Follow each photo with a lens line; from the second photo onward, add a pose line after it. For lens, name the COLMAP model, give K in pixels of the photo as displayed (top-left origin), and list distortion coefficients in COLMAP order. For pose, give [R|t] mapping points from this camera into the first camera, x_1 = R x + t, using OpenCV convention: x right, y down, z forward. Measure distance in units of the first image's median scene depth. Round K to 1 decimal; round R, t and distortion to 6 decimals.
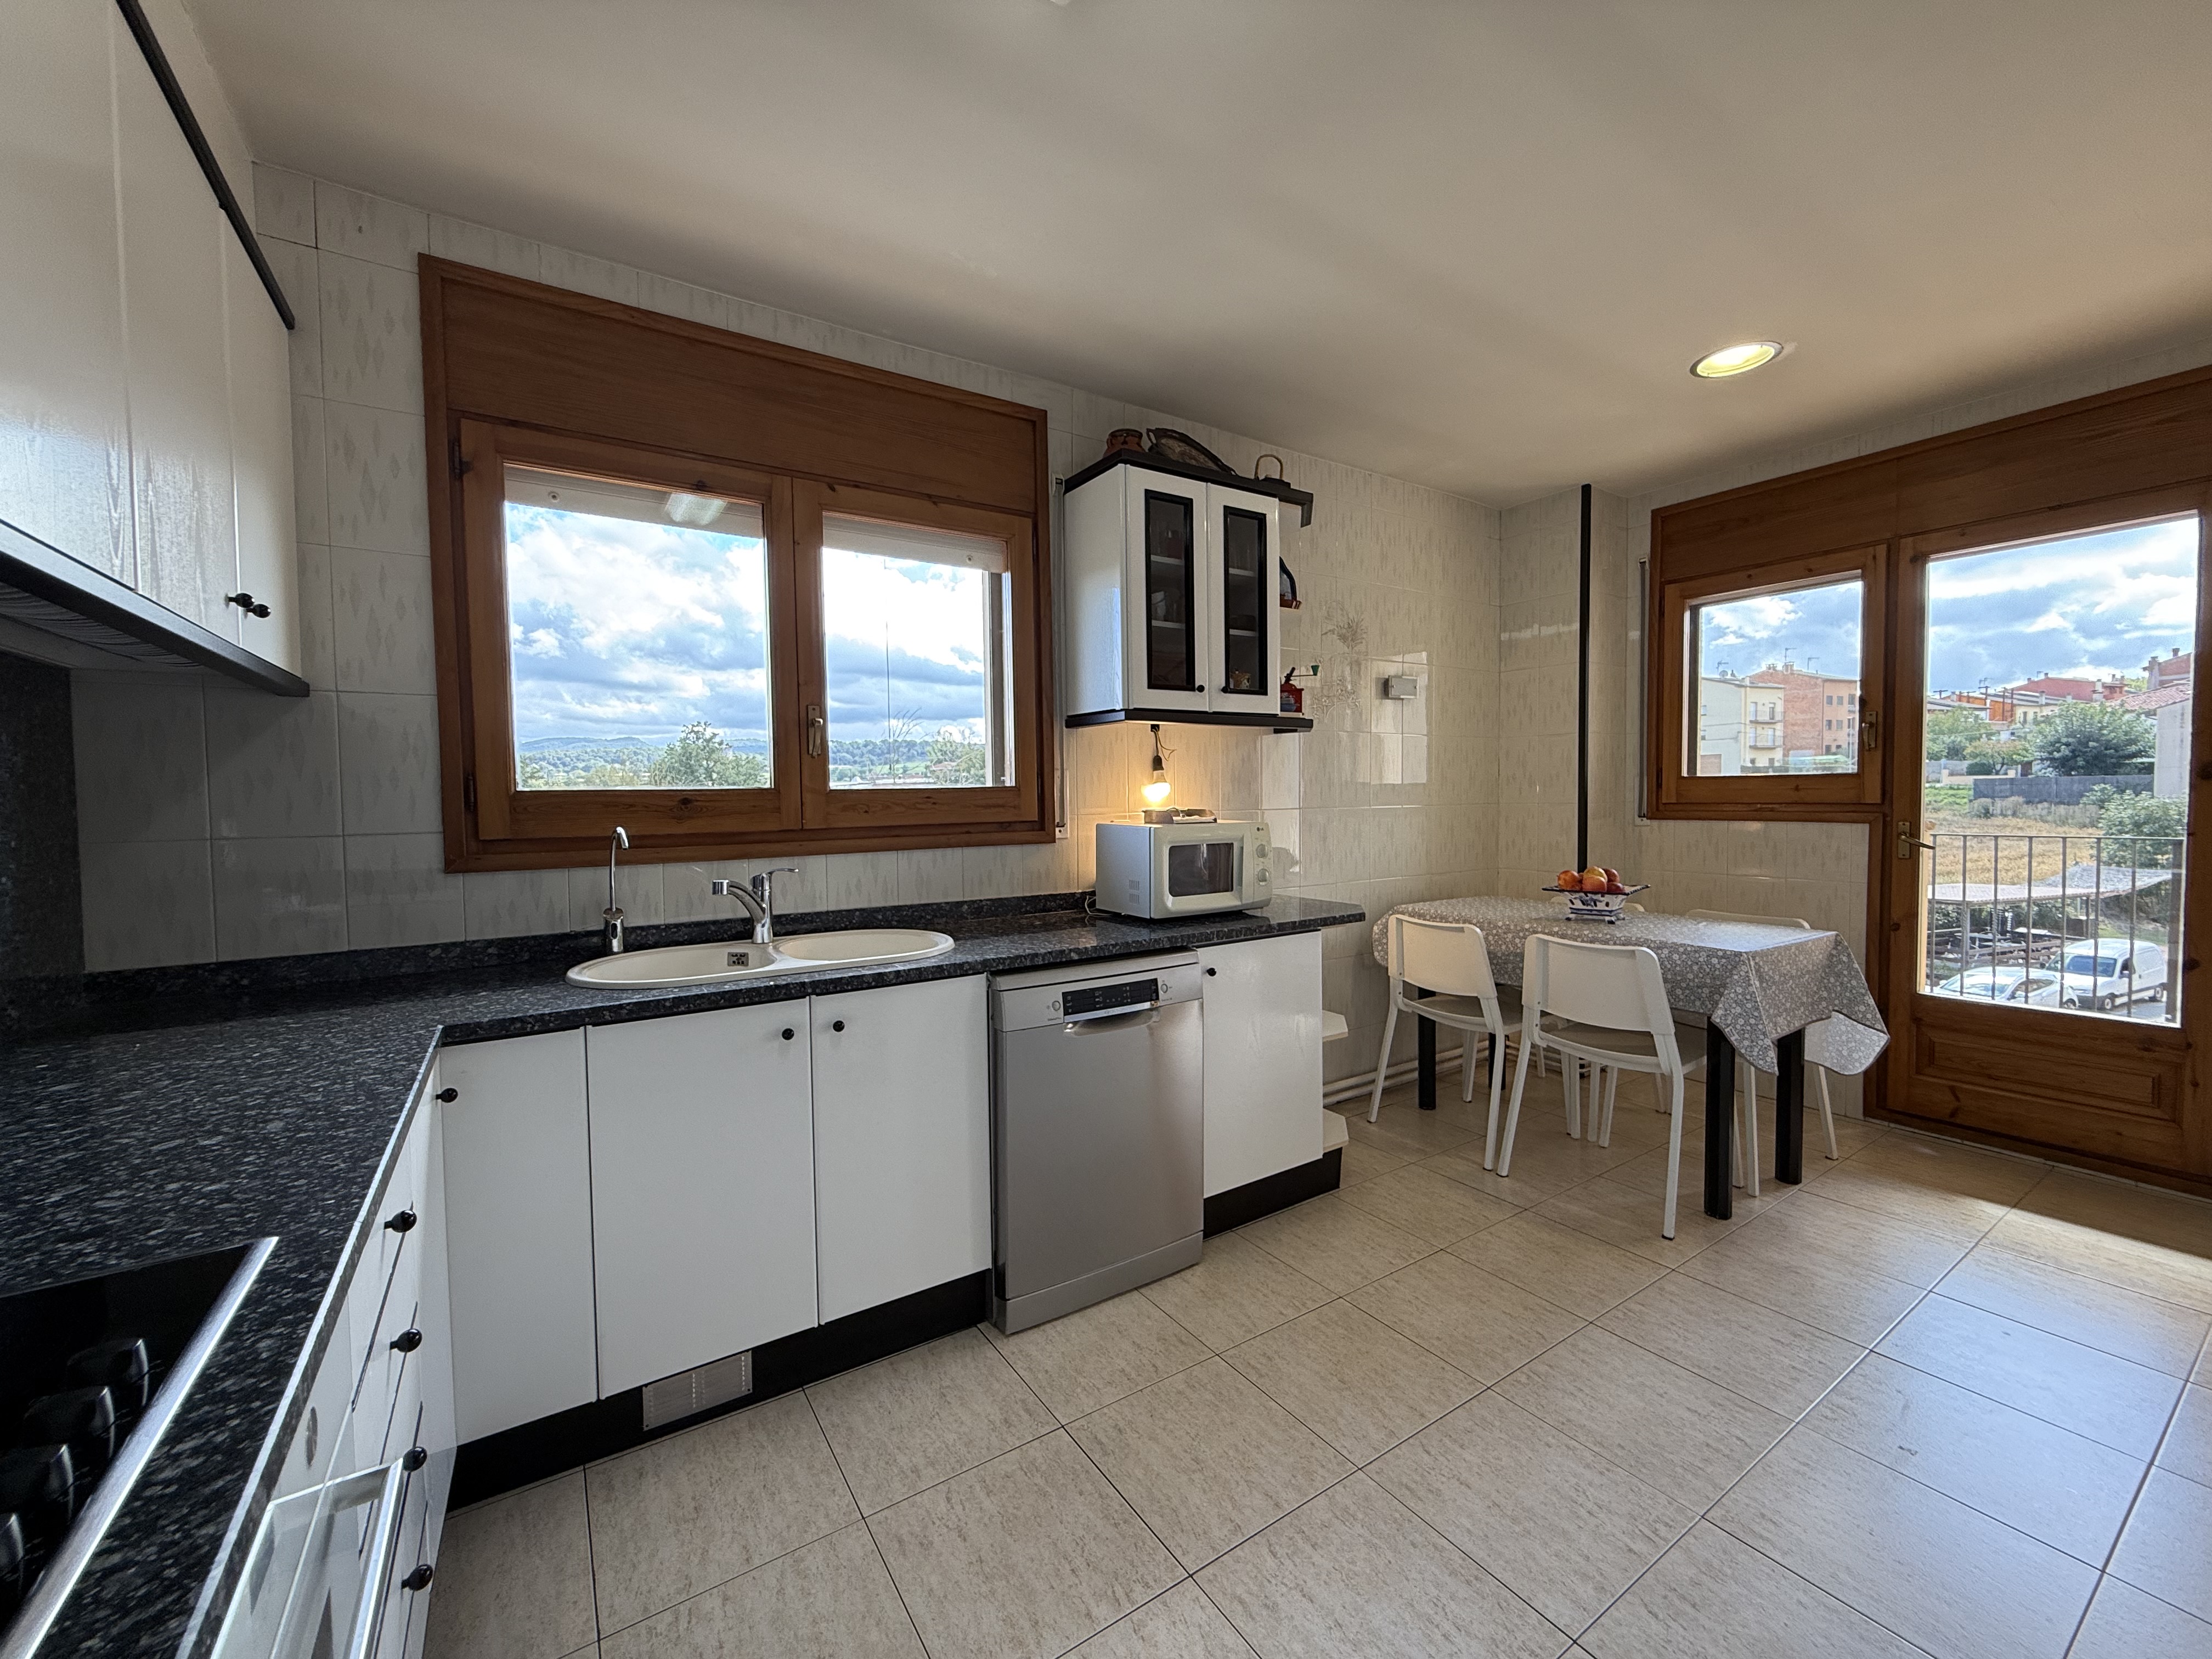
lens RADIAL K [[878.1, 0, 1099.1], [0, 878.1, 830.2], [0, 0, 1]] dist [0.000240, -0.000221]
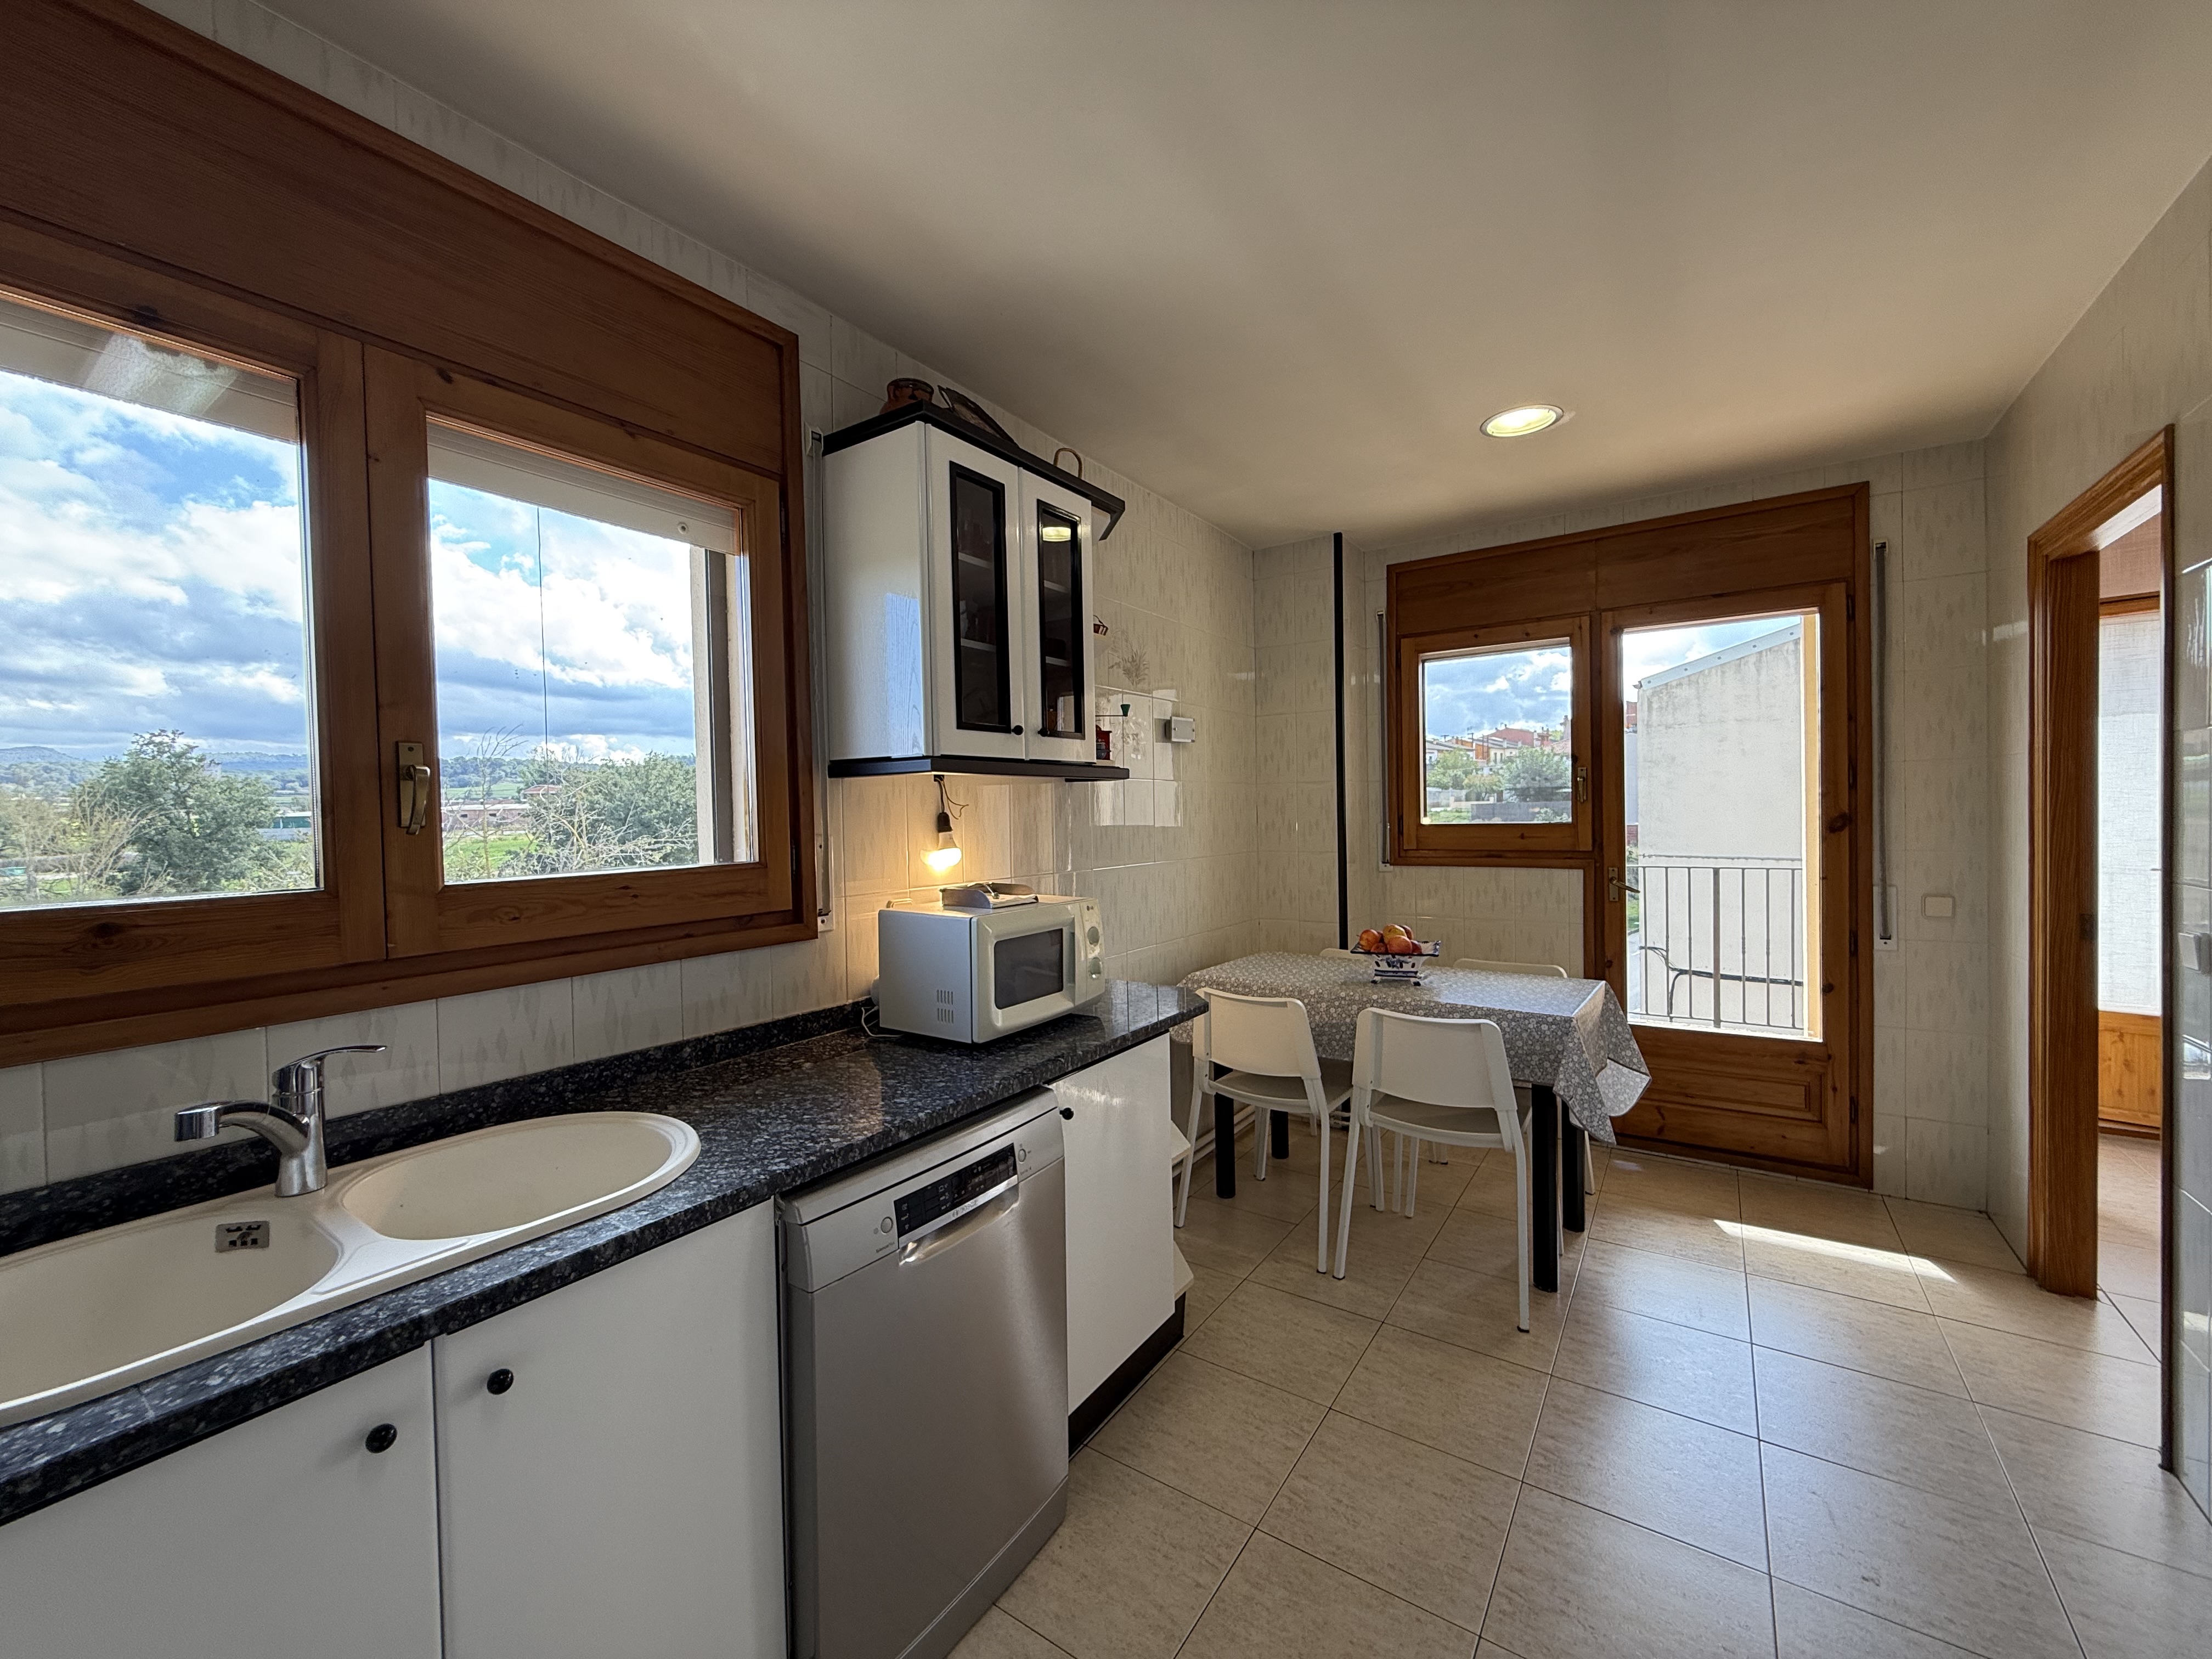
lens RADIAL K [[878.1, 0, 1099.1], [0, 878.1, 830.2], [0, 0, 1]] dist [0.000240, -0.000221]
pose [[0.924823, -0.012628, 0.380188, -0.109279], [0.023334, 0.999450, -0.023562, -0.052070], [-0.379682, 0.030662, 0.924609, 0.255701]]
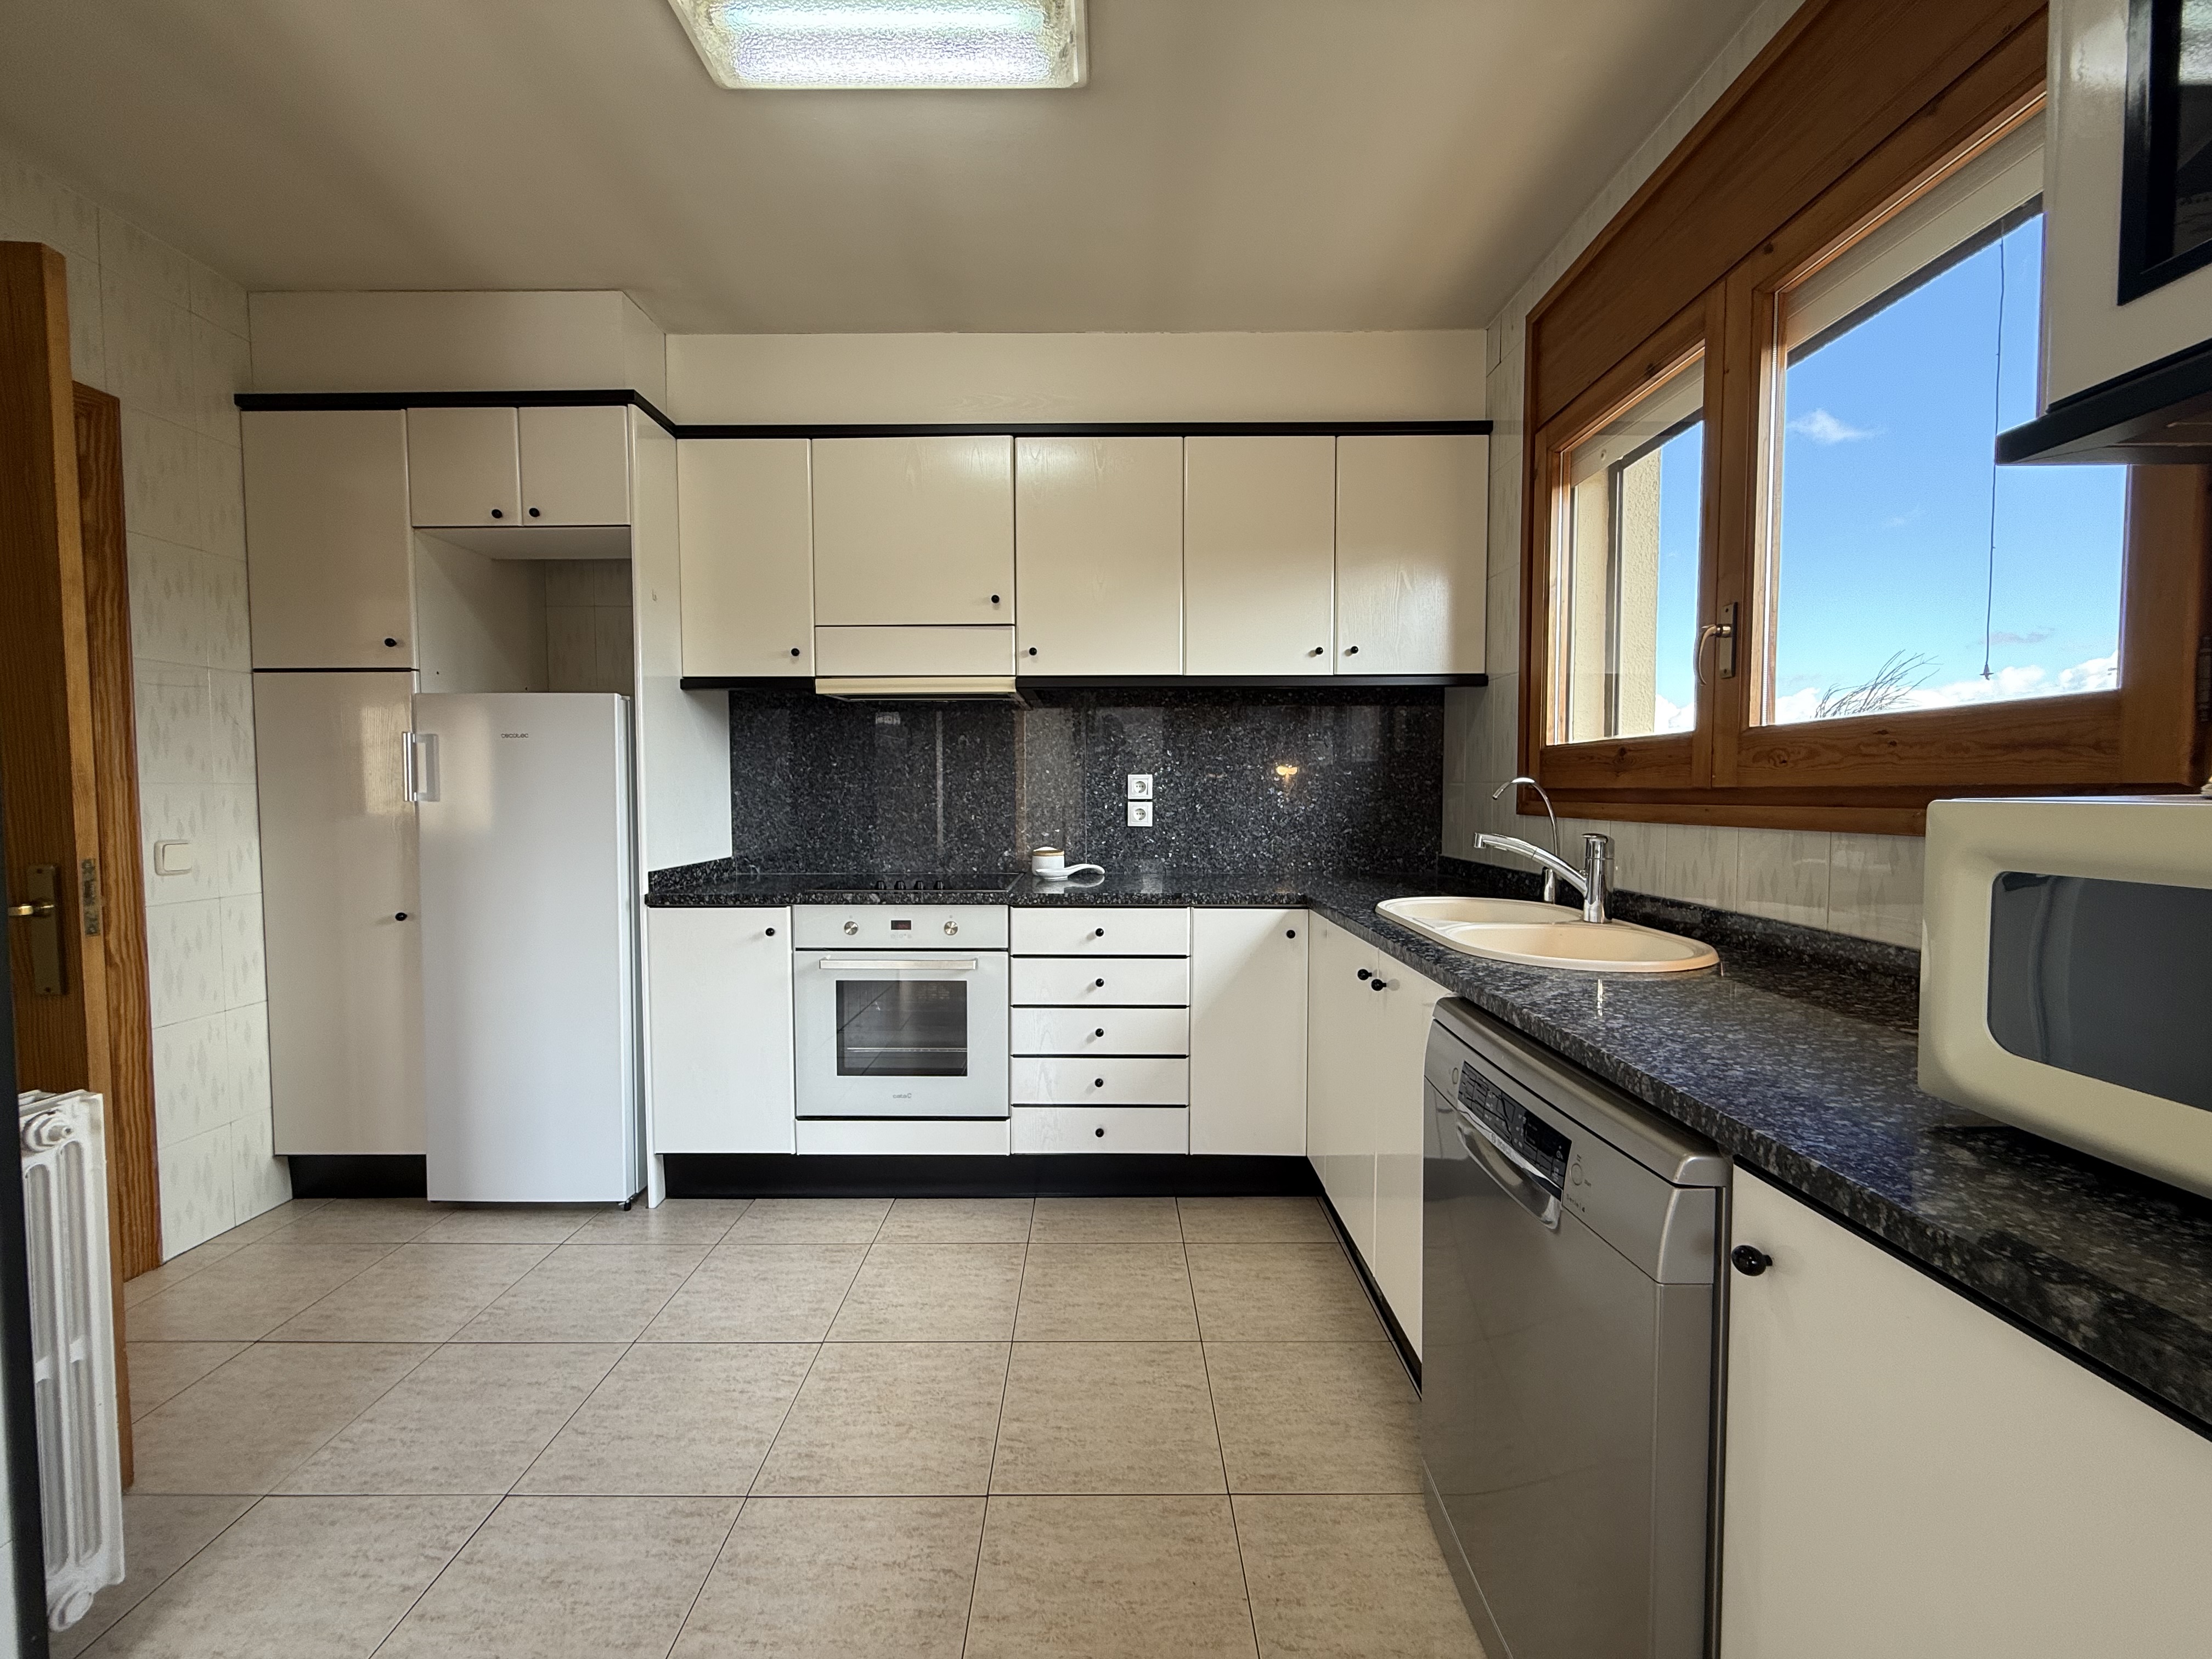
lens RADIAL K [[878.1, 0, 1099.1], [0, 878.1, 830.2], [0, 0, 1]] dist [0.000240, -0.000221]
pose [[-0.545457, 0.053280, -0.836443, 0.442133], [-0.024380, 0.996546, 0.079377, -0.009561], [0.837784, 0.063690, -0.542275, 0.836550]]
